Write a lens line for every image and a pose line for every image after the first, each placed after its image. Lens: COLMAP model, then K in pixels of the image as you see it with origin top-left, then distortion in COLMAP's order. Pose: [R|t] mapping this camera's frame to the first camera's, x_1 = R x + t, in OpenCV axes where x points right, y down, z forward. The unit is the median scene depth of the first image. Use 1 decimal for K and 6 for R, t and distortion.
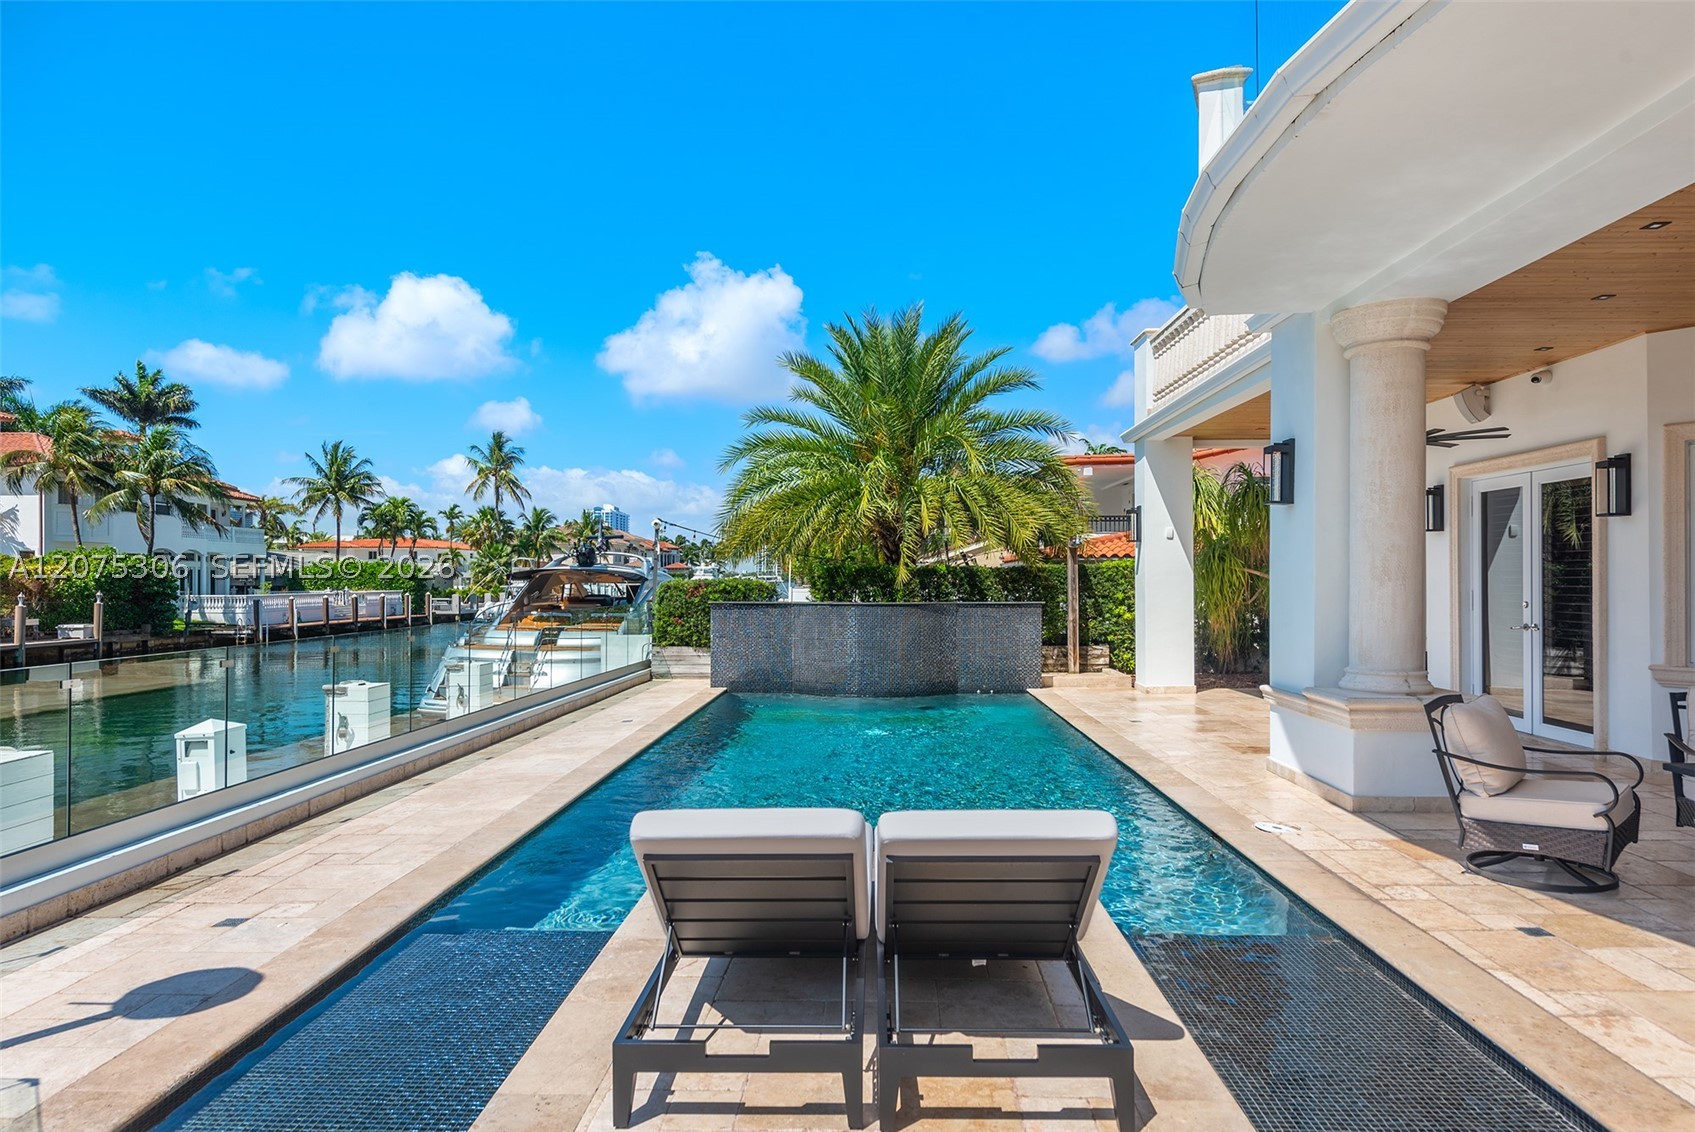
lens RADIAL K [[960.7, 0, 847.4], [0, 960.7, 576.1], [0, 0, 1]] dist [0.015066, -0.003568]
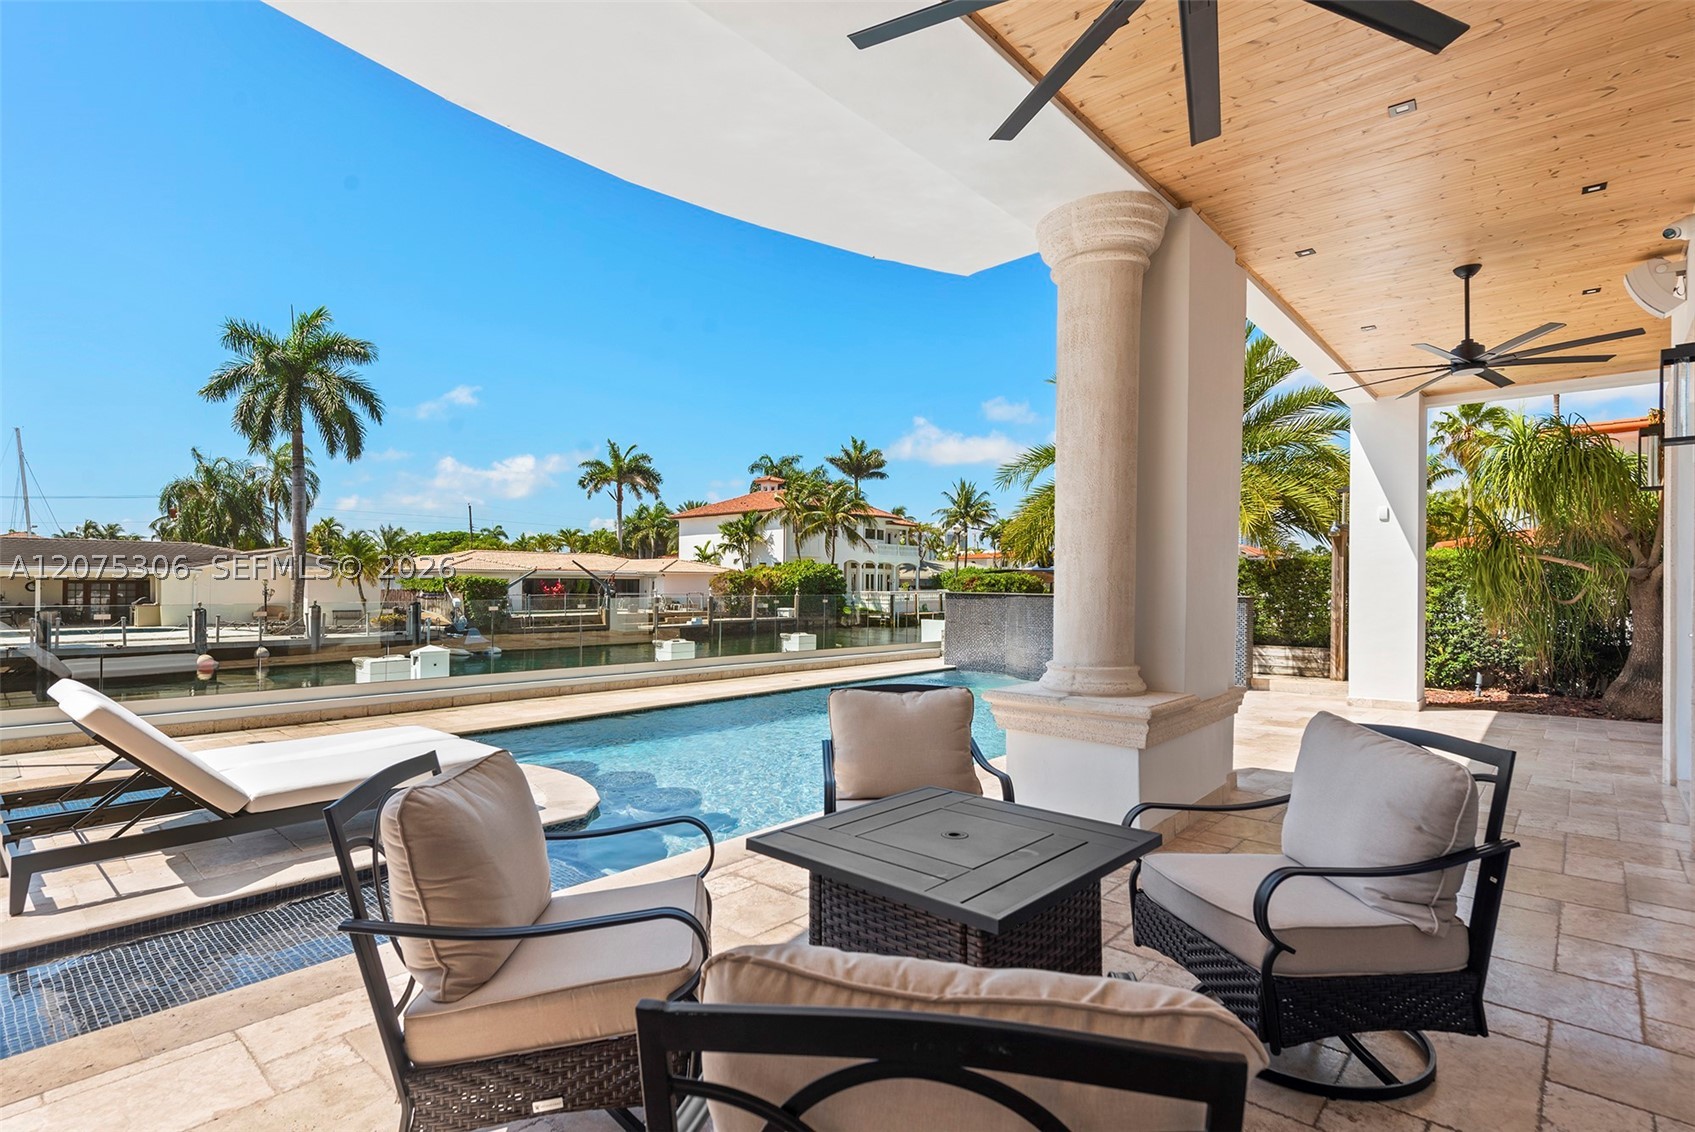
lens RADIAL K [[804.7, 0, 852.4], [0, 804.7, 580.4], [0, 0, 1]] dist [0.010081, -0.002711]
pose [[0.771902, 0.002310, -0.635737, 0.100115], [-0.003122, 0.999995, -0.000156, 0.003438], [0.635734, 0.002105, 0.771906, 0.042593]]
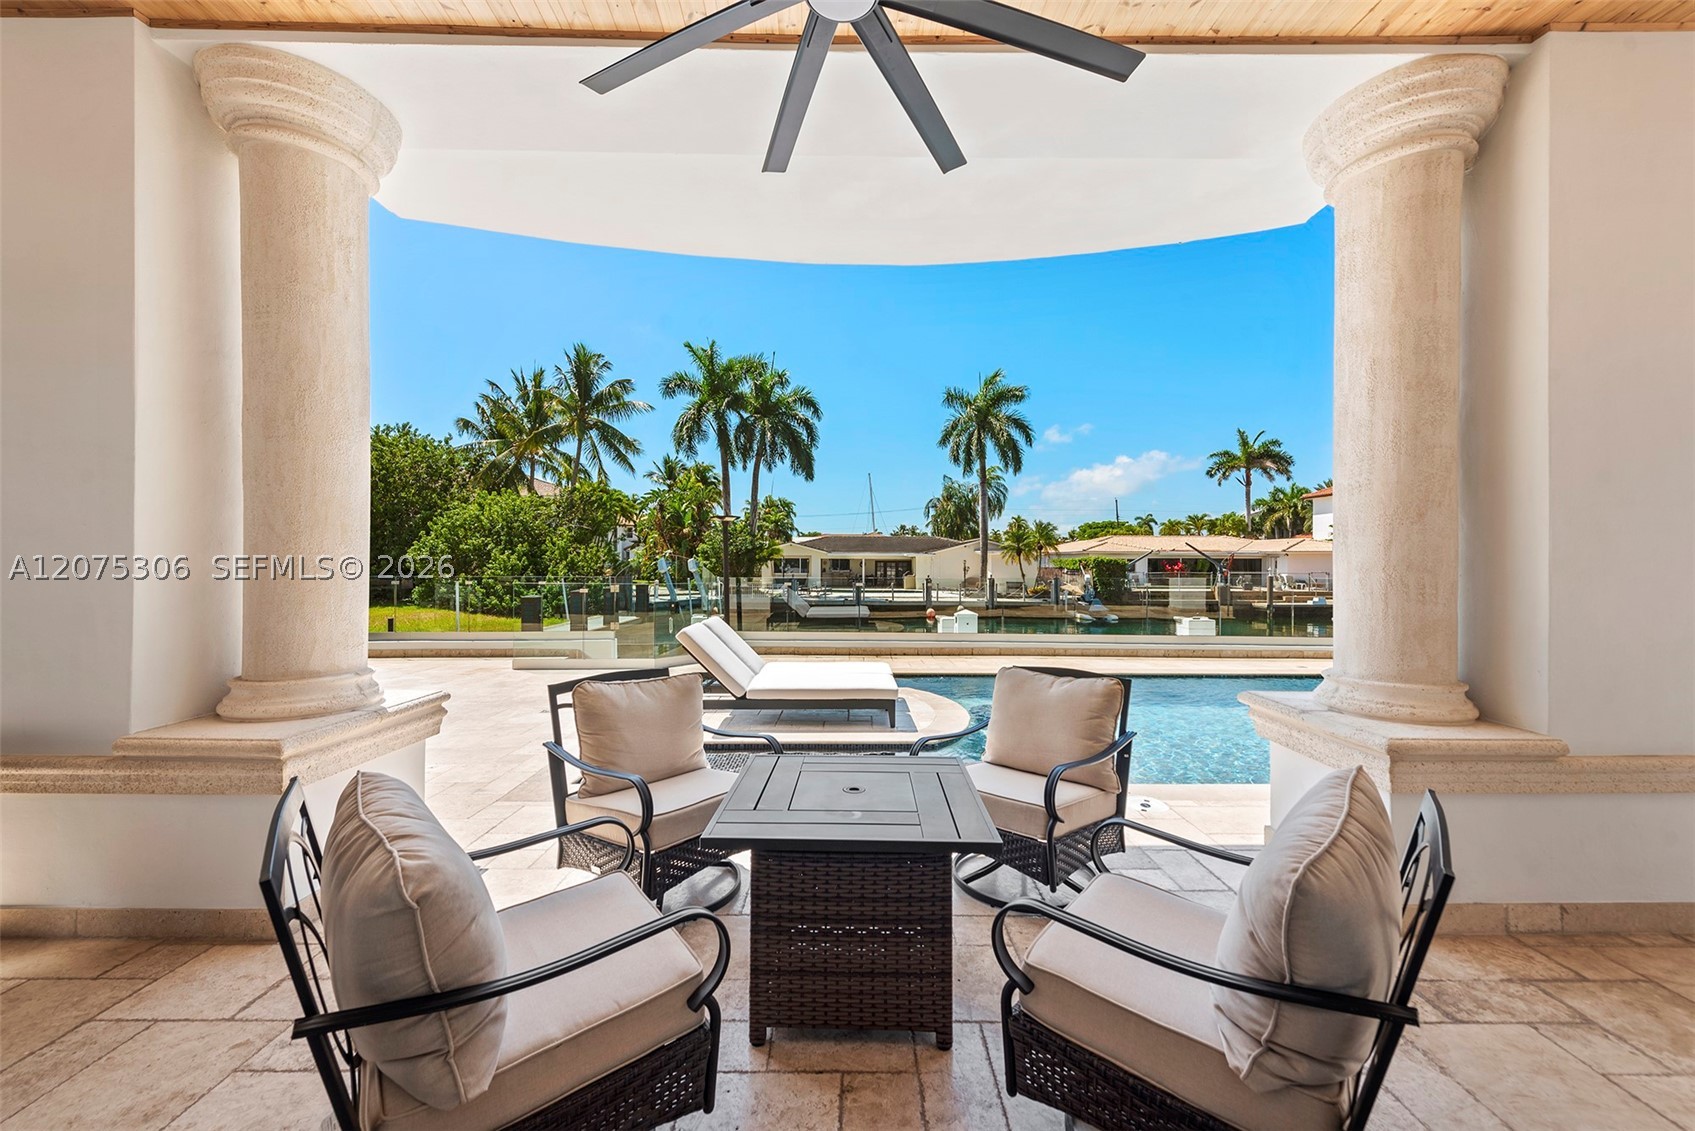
lens RADIAL K [[669.5, 0, 854.6], [0, 669.5, 559.3], [0, 0, 1]] dist [0.008059, -0.002031]
pose [[0.046055, 0.000606, -0.998939, 0.118690], [0.001000, 0.999999, 0.000653, 0.002371], [0.998938, -0.001029, 0.046055, 0.075684]]
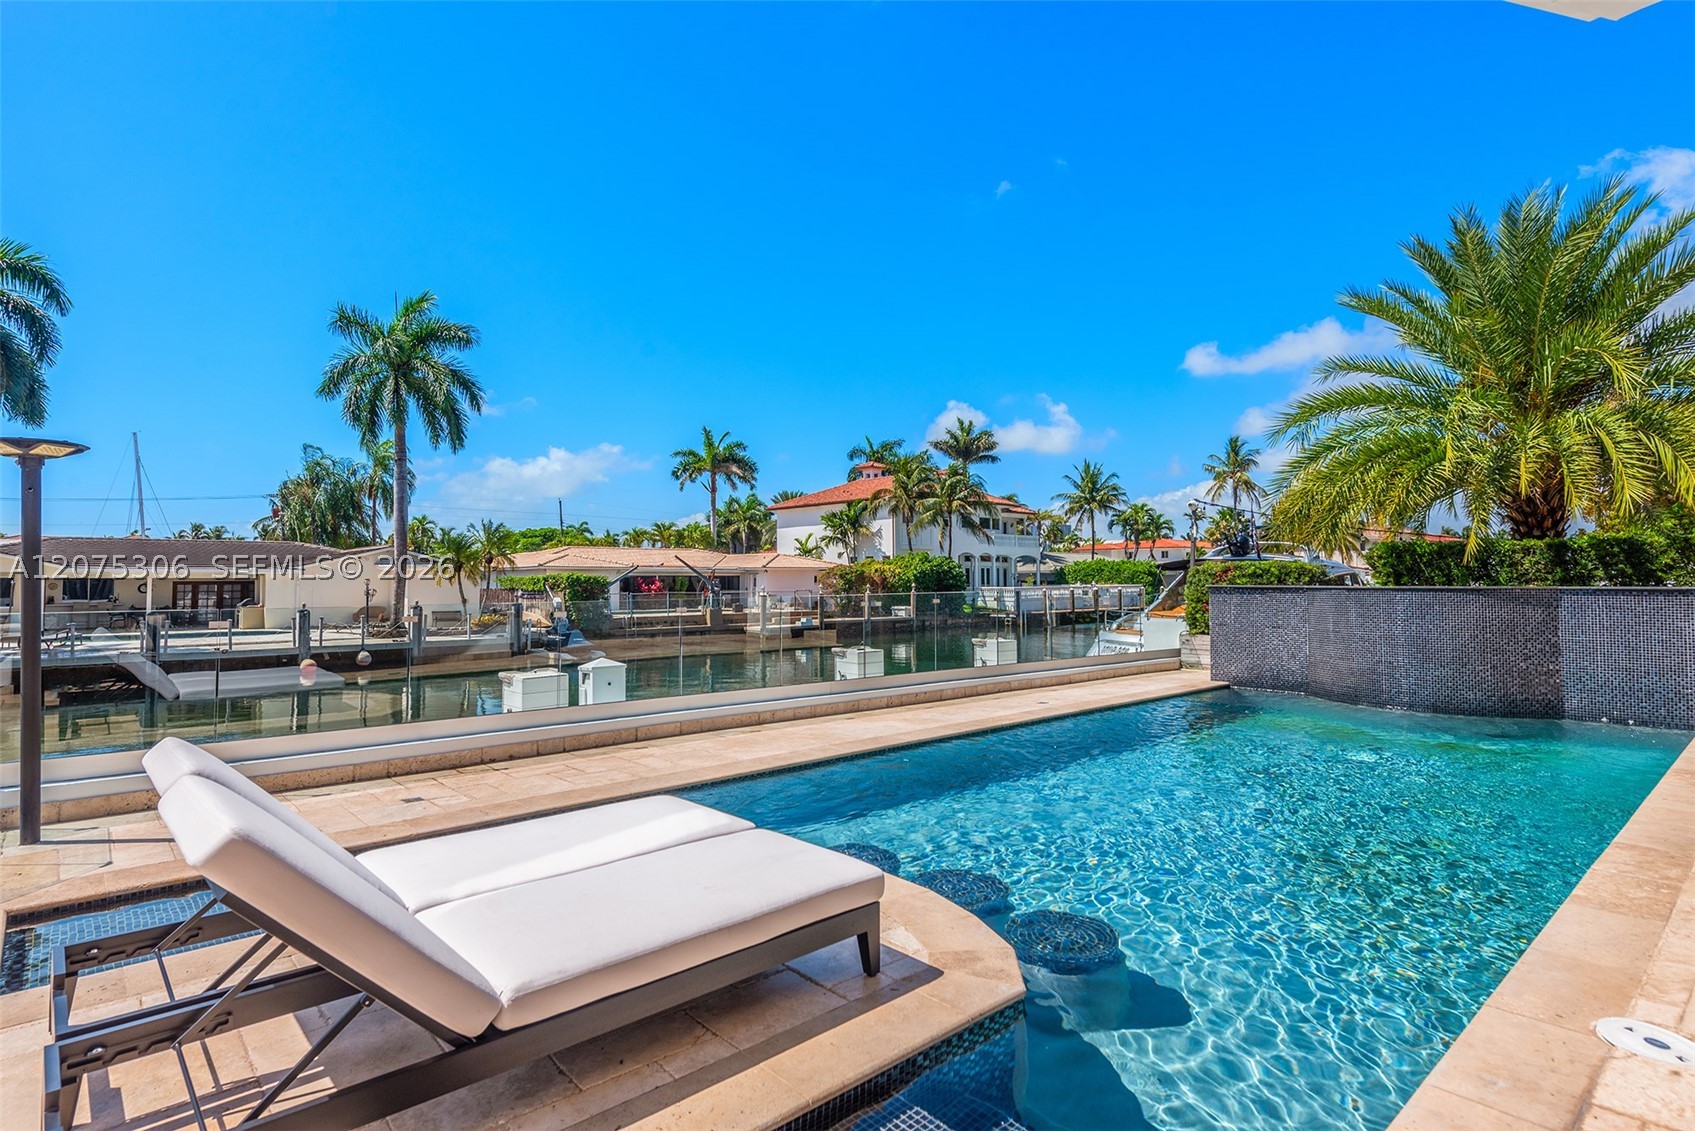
lens RADIAL K [[864.4, 0, 847.0], [0, 864.4, 544.3], [0, 0, 1]] dist [0.014457, 0.000287]
pose [[0.694100, -0.030578, -0.719228, 0.052702], [0.005657, 0.999298, -0.037026, 0.004257], [0.719856, 0.021631, 0.693786, 0.047817]]
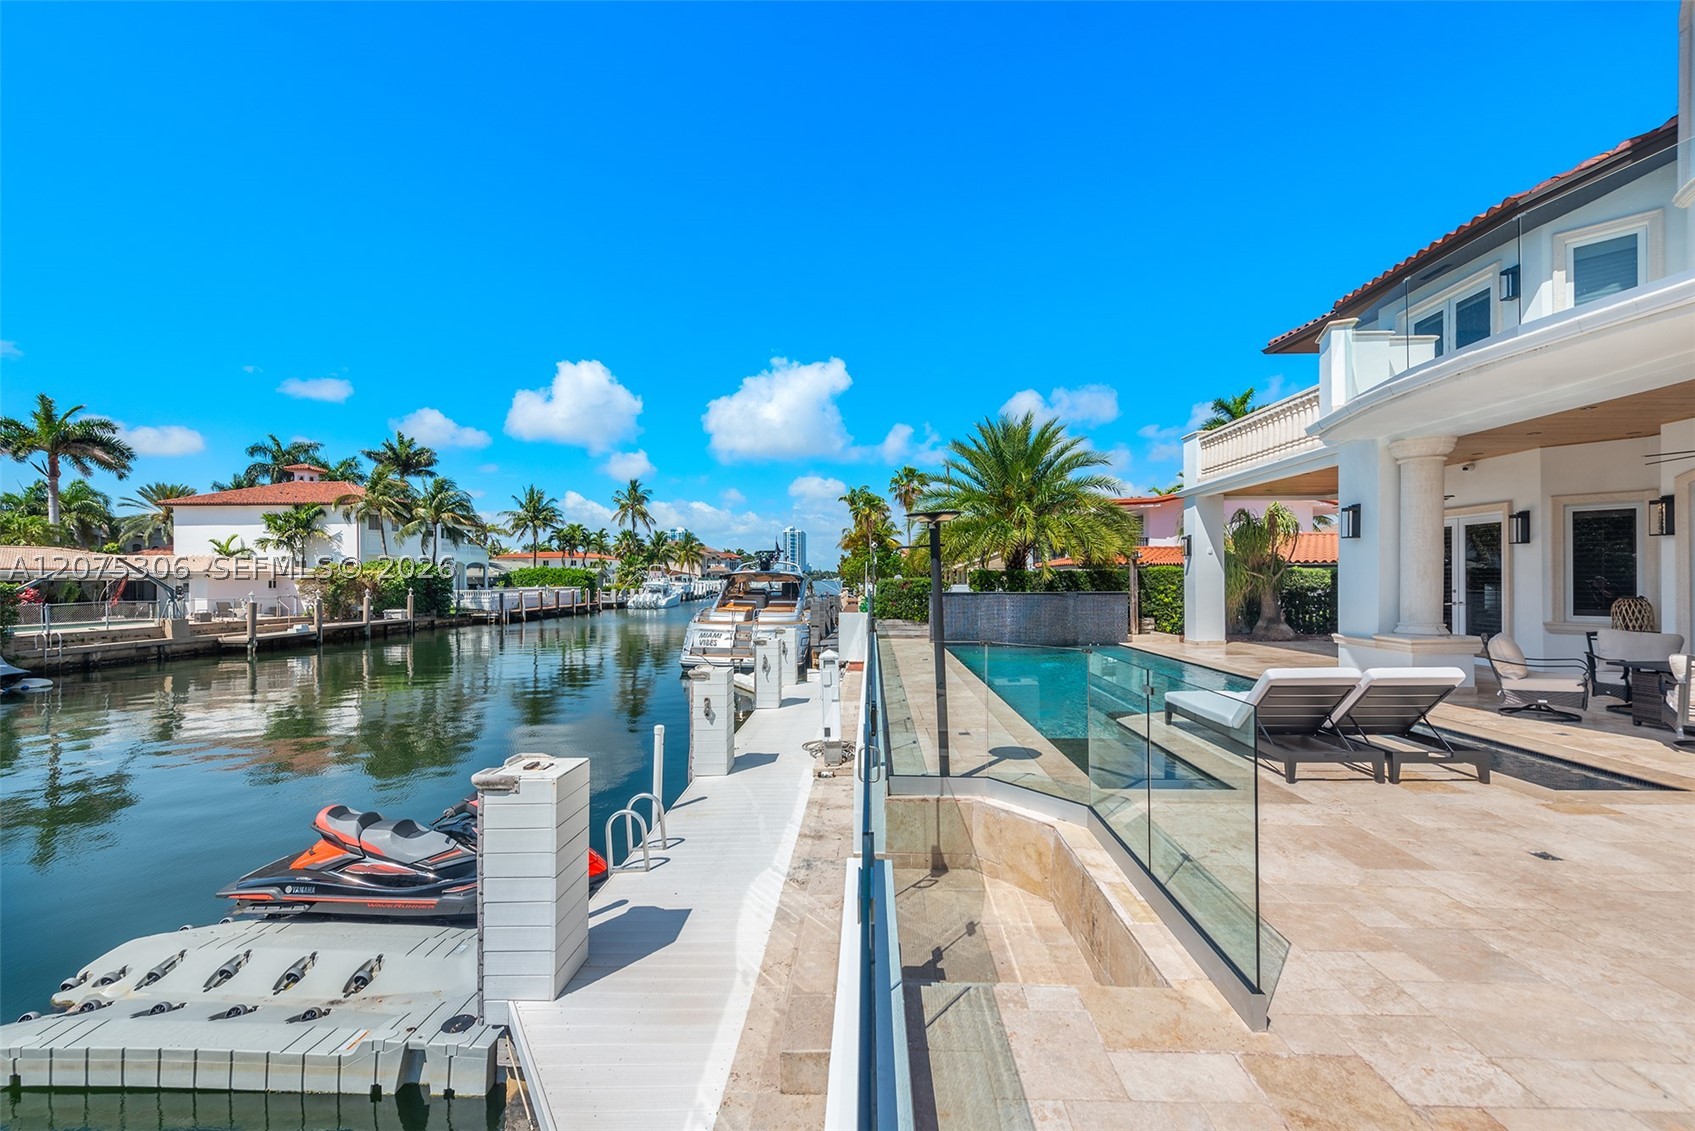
lens RADIAL K [[669.5, 0, 854.0], [0, 669.5, 579.1], [0, 0, 1]] dist [0.008059, -0.002031]
pose [[0.999966, -0.002143, 0.008010, -0.072240], [0.002116, 0.999992, 0.003422, -0.000085], [-0.008017, -0.003404, 0.999962, -0.042076]]
